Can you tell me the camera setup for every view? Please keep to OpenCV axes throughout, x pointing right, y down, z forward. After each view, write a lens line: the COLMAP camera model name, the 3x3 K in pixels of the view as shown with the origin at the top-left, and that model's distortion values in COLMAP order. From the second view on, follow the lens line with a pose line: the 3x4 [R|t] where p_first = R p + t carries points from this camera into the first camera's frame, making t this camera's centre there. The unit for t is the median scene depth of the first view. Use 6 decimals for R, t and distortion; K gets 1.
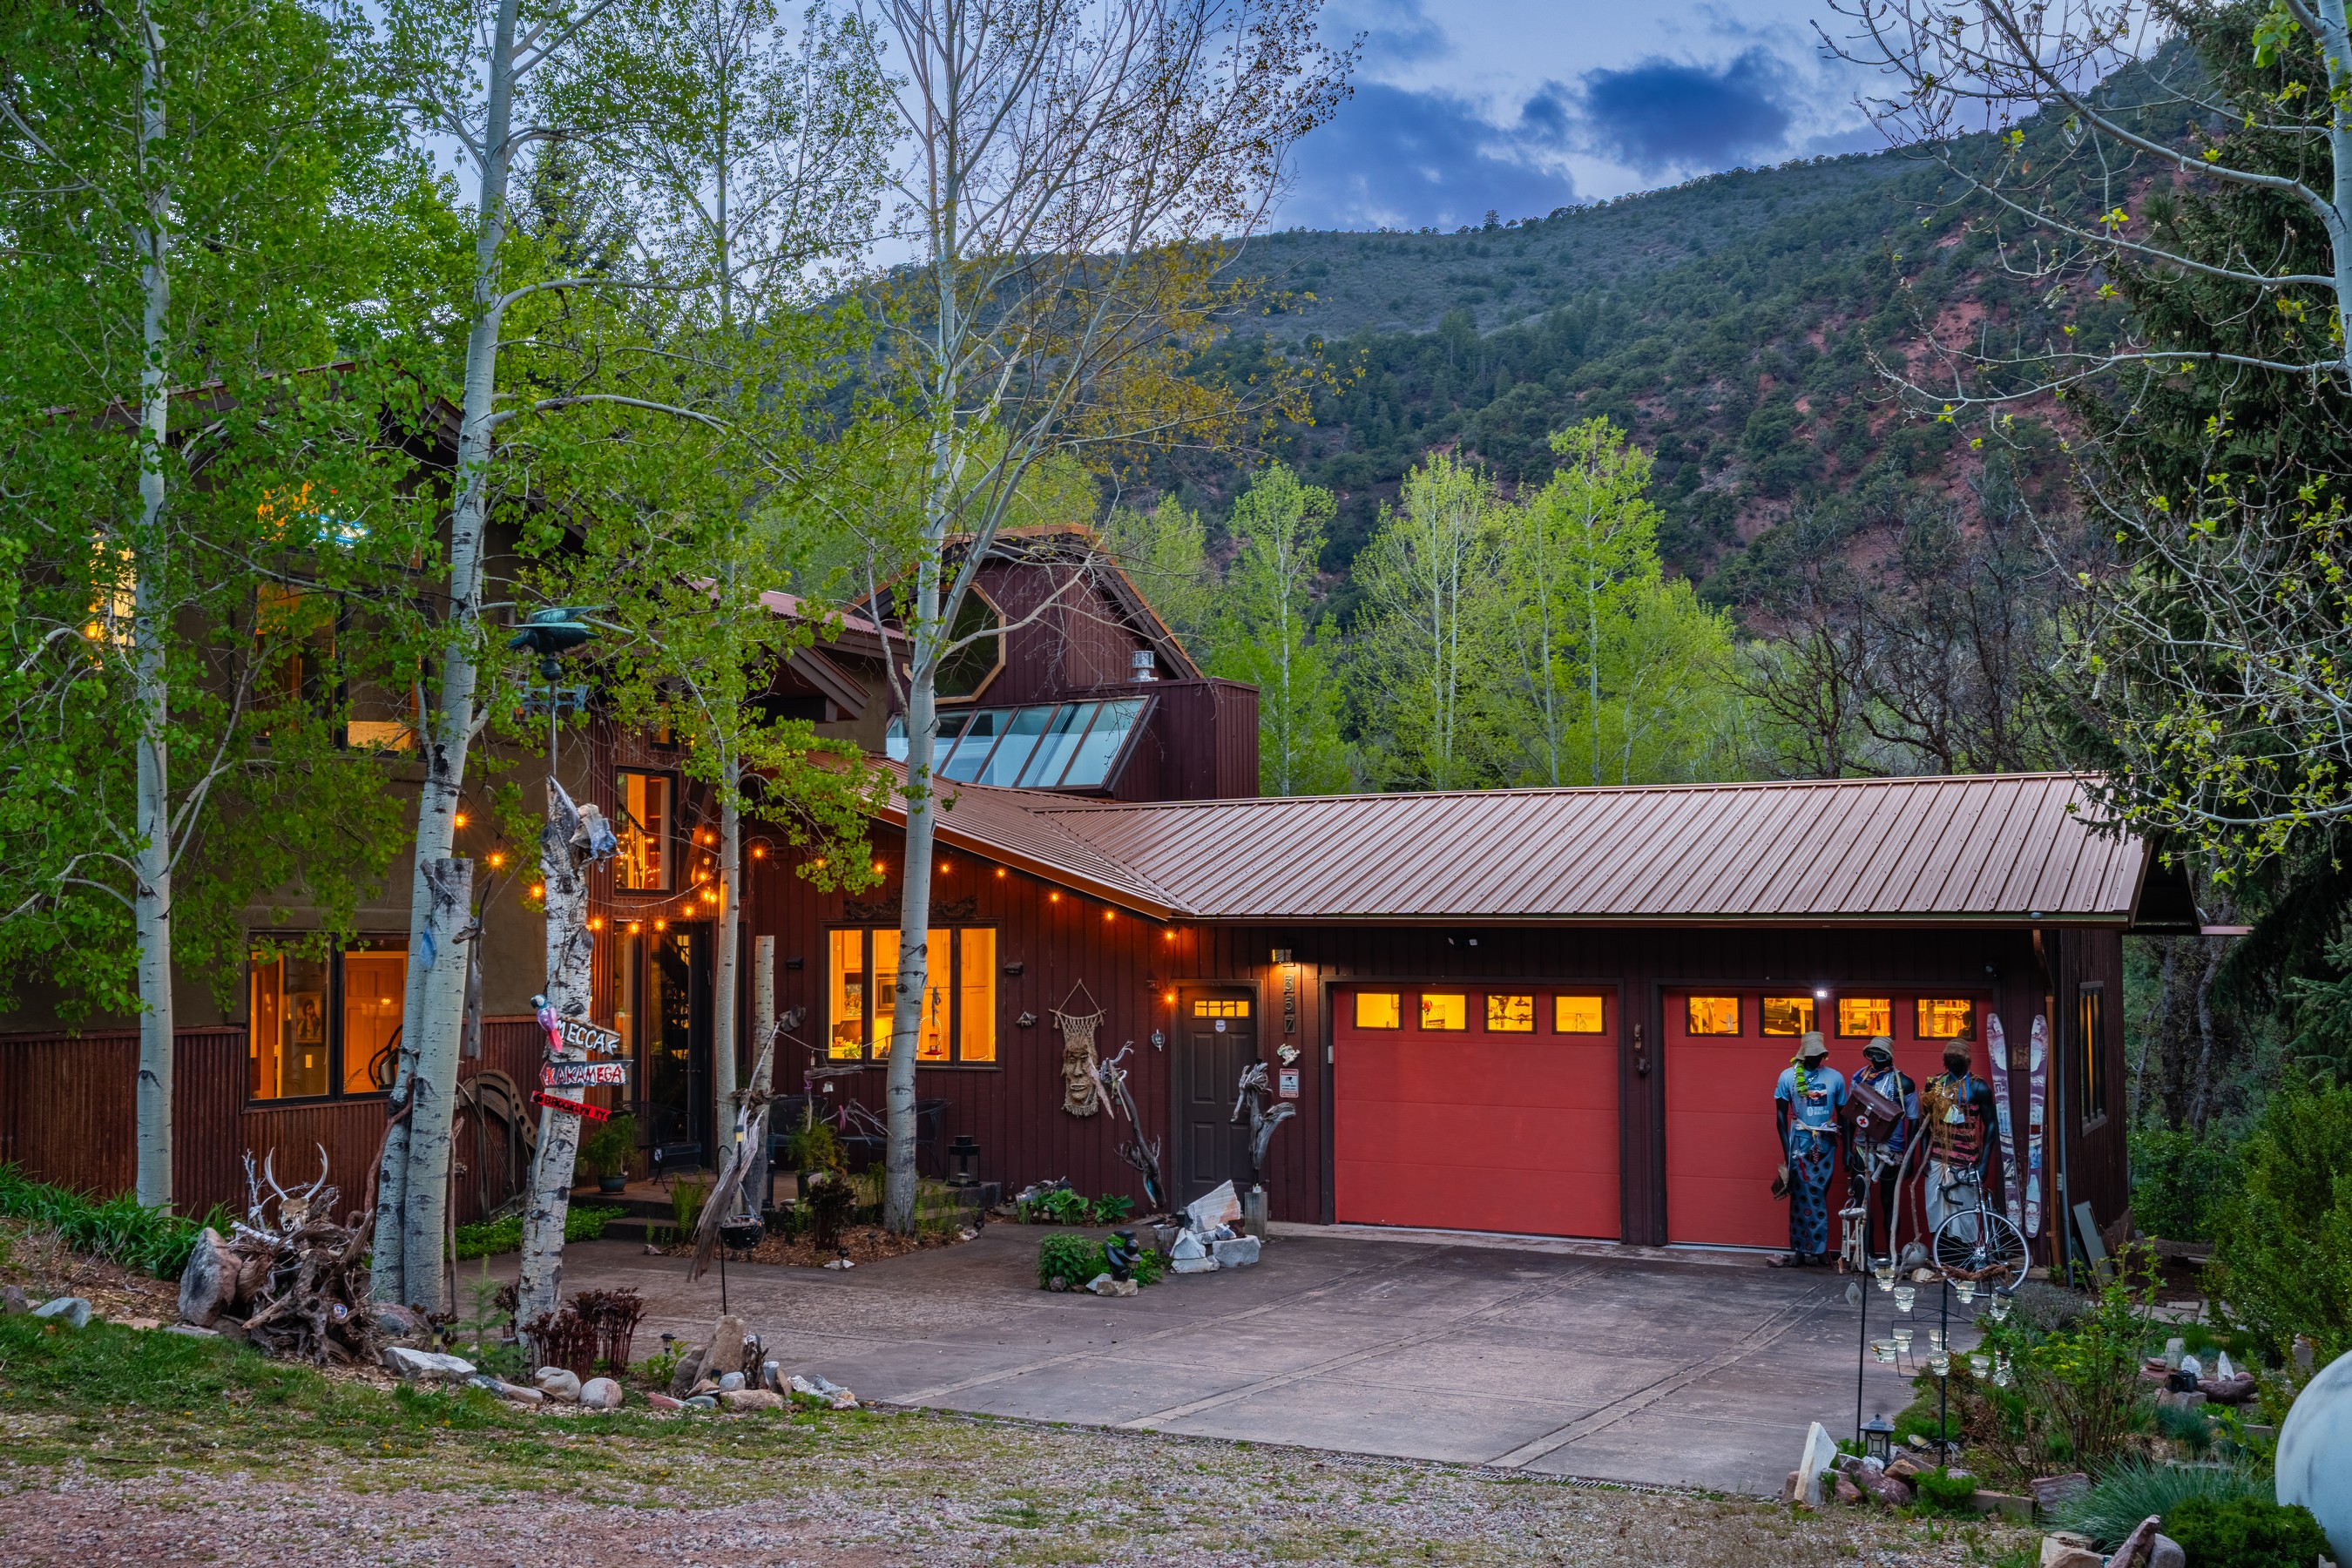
lens RADIAL K [[2490.3, 0, 1176.0], [0, 2490.3, 784.0], [0, 0, 1]] dist [0.005266, -0.009102]
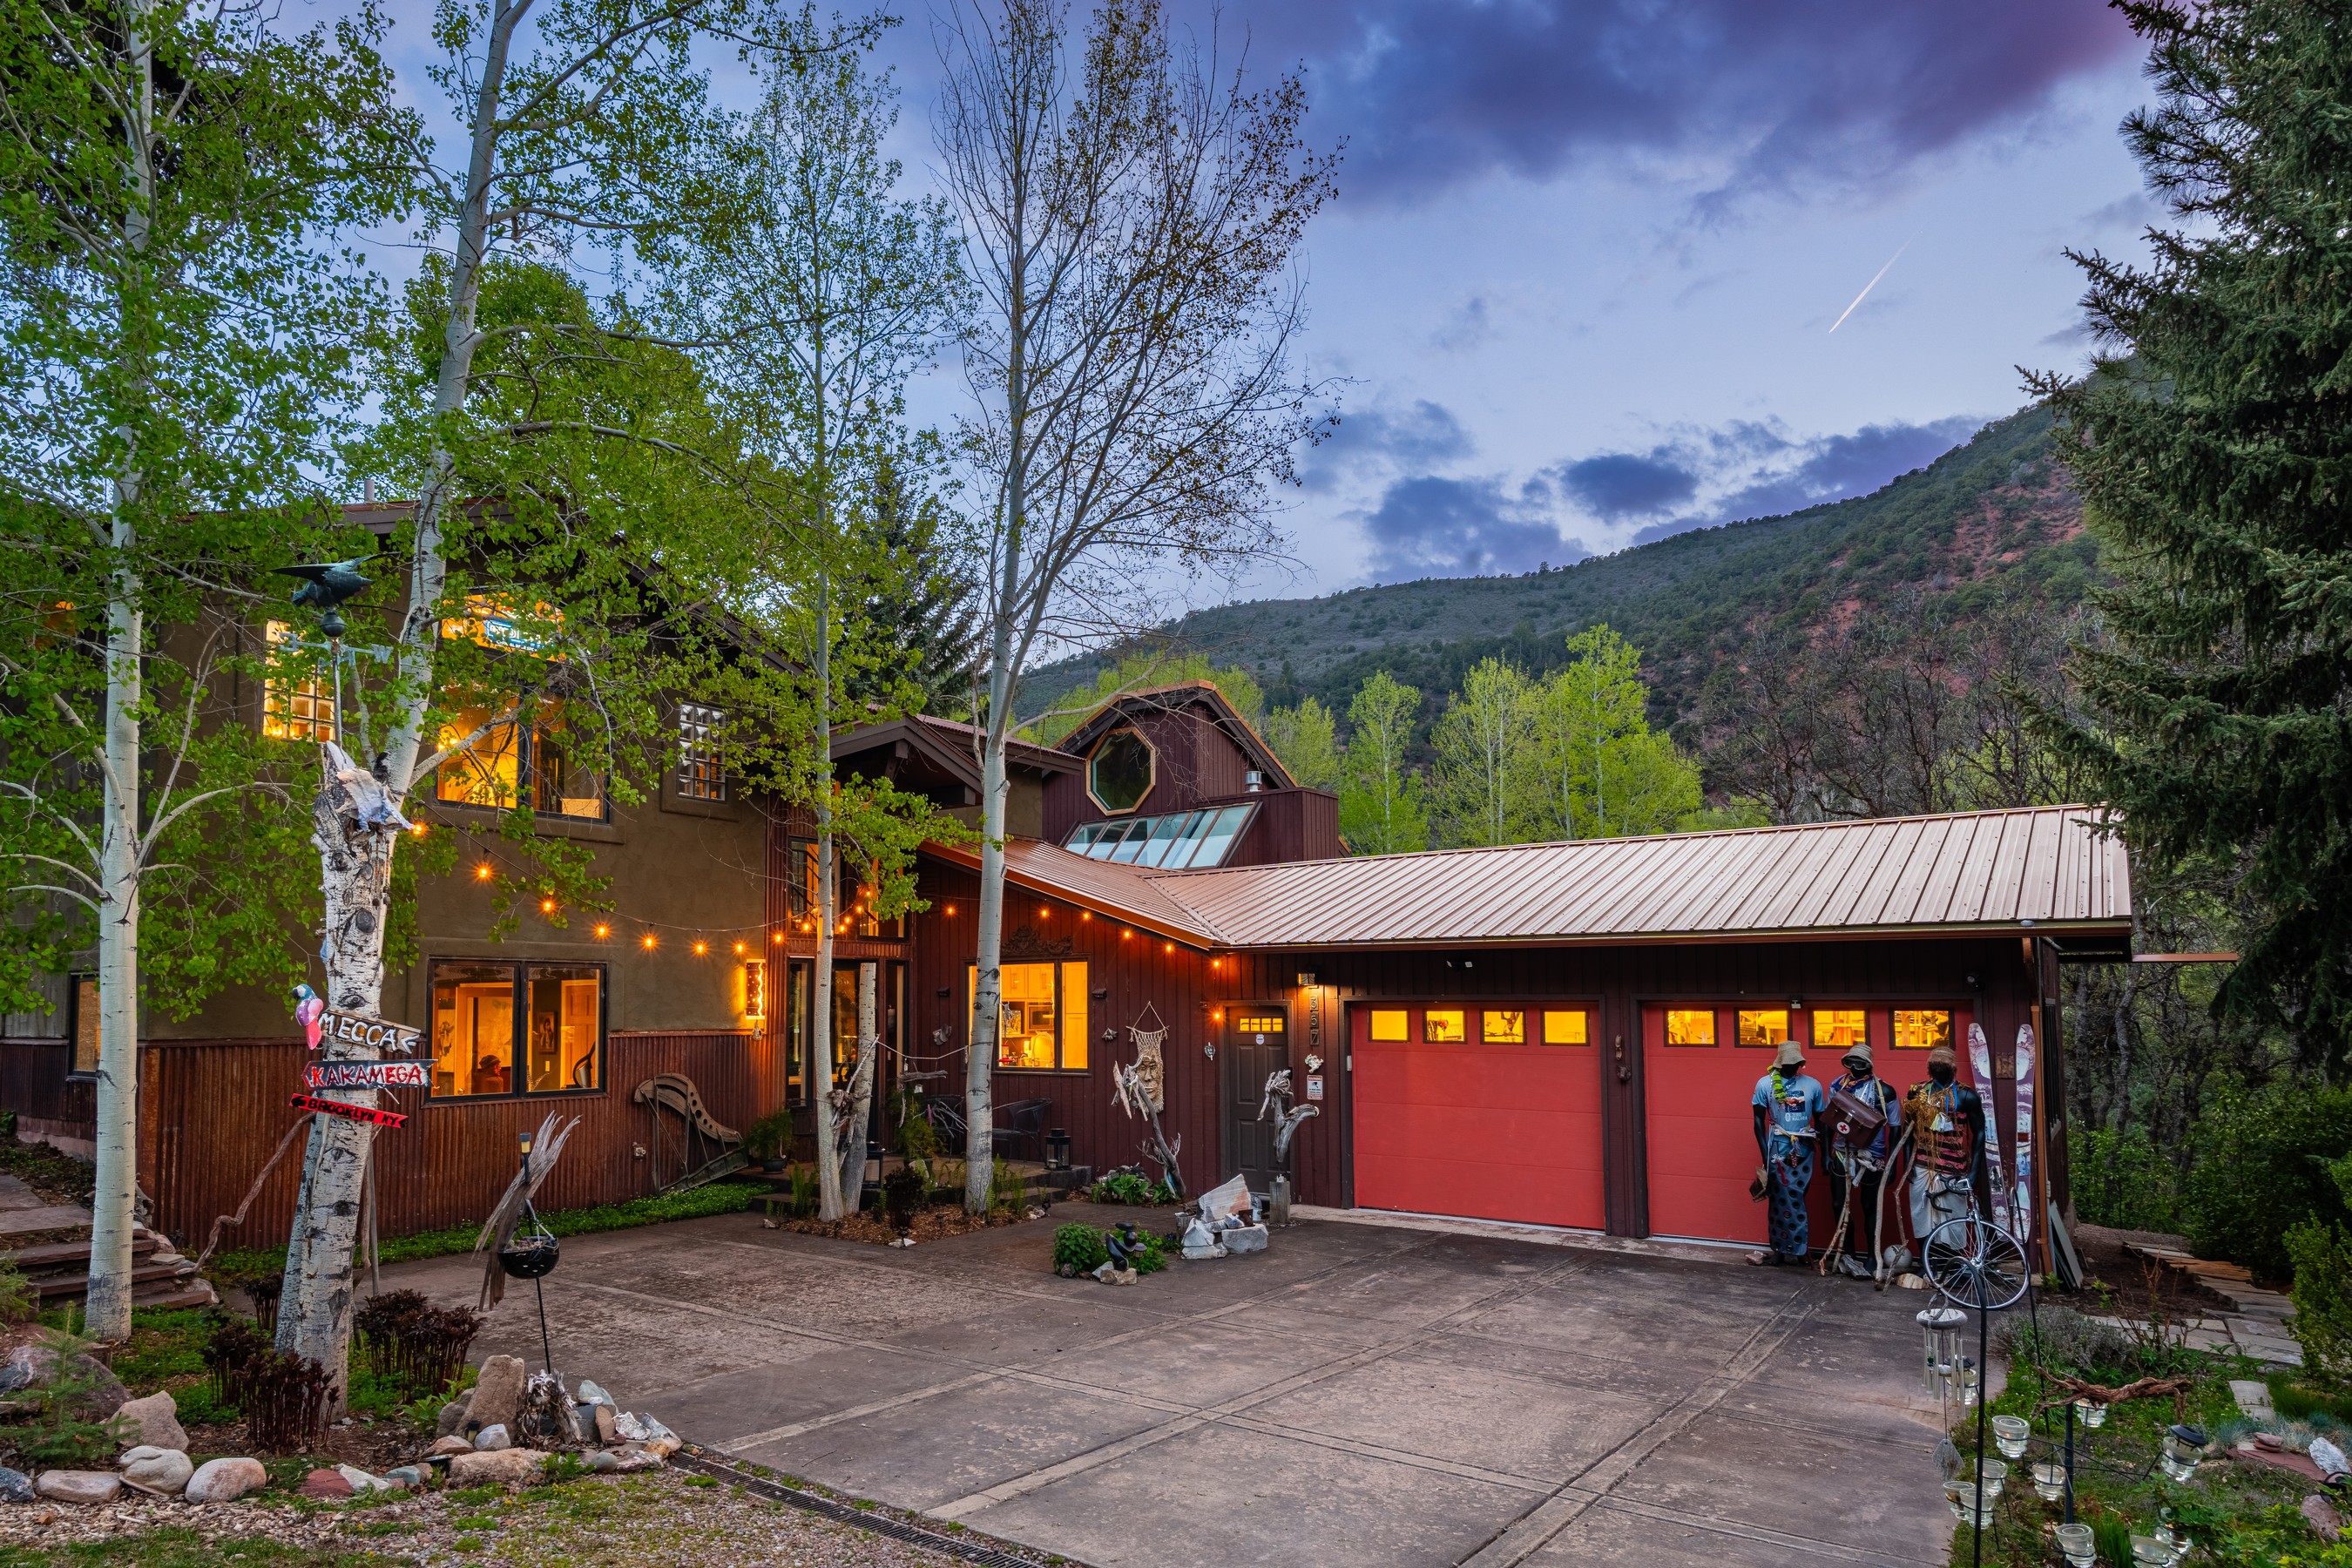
lens RADIAL K [[1371.4, 0, 1173.0], [0, 1371.4, 909.9], [0, 0, 1]] dist [0.000390, 0.000709]
pose [[0.989045, -0.013809, -0.146965, 0.084681], [0.012673, 0.999882, -0.008664, 0.045931], [0.147067, 0.006706, 0.989104, 0.390546]]
